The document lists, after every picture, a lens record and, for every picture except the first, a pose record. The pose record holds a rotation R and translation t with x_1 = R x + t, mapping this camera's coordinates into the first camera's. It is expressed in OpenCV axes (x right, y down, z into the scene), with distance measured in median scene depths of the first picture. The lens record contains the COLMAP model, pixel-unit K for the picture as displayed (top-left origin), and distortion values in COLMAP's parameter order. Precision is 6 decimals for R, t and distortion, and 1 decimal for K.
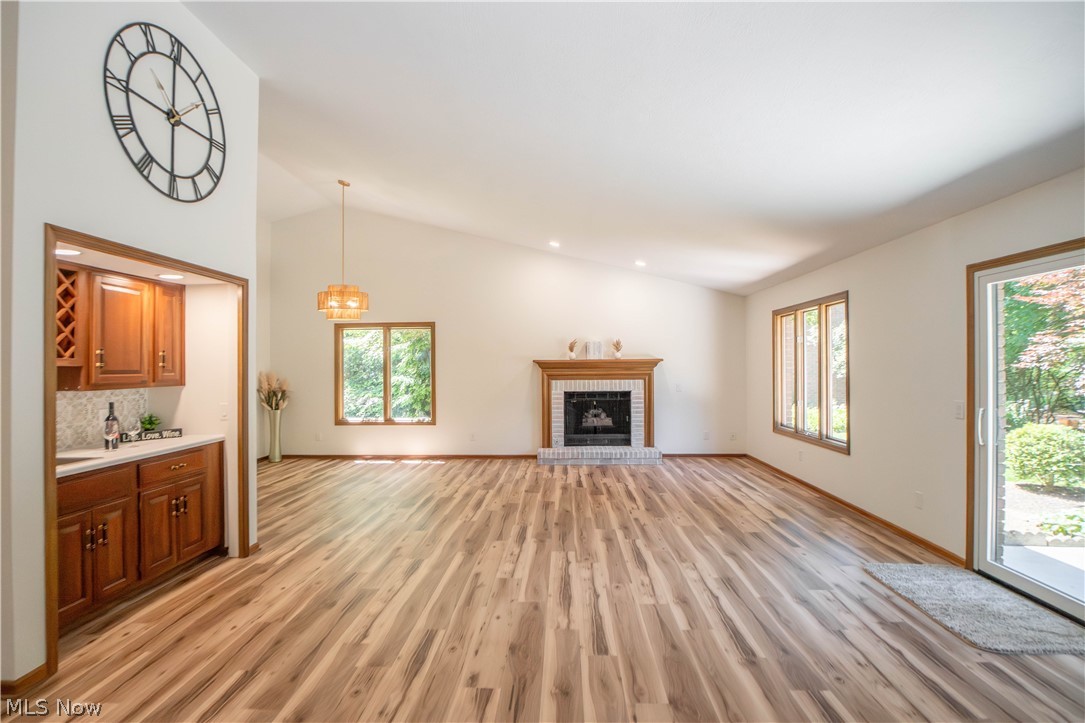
lens RADIAL K [[518.5, 0, 543.1], [0, 518.5, 345.9], [0, 0, 1]] dist [-0.028310, 0.001221]
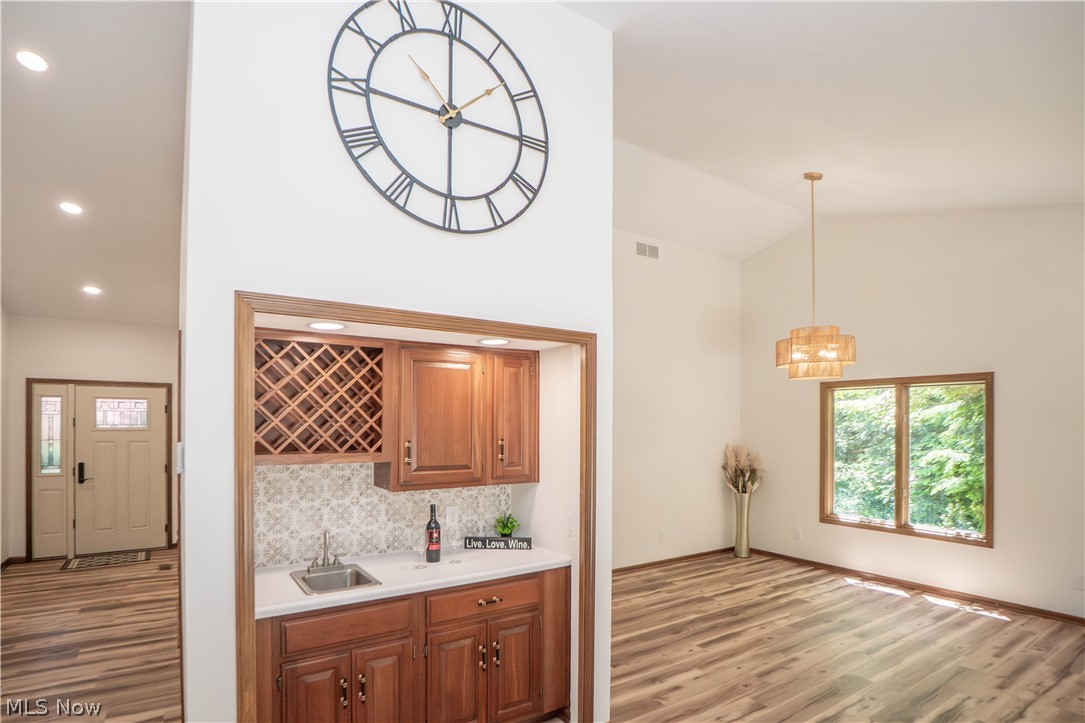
lens RADIAL K [[515.0, 0, 560.9], [0, 515.0, 414.7], [0, 0, 1]] dist [-0.026967, 0.001865]
pose [[0.573911, 0.008397, -0.818875, -0.048095], [0.016894, 0.999613, 0.022090, -0.041120], [0.818743, -0.026512, 0.573547, 0.599285]]
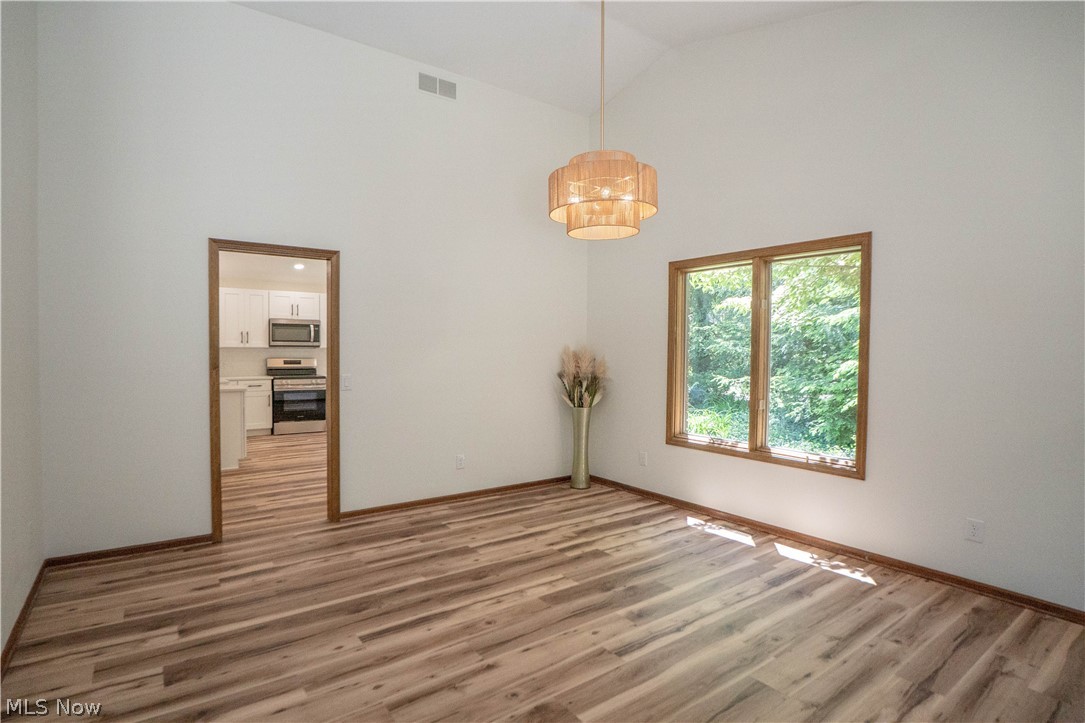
lens RADIAL K [[476.6, 0, 583.7], [0, 476.6, 360.5], [0, 0, 1]] dist [-0.028400, -0.000056]
pose [[0.599022, 0.033243, -0.800042, -0.090550], [0.016385, 0.998420, 0.053754, 0.068539], [0.800565, -0.045309, 0.597531, 1.278783]]
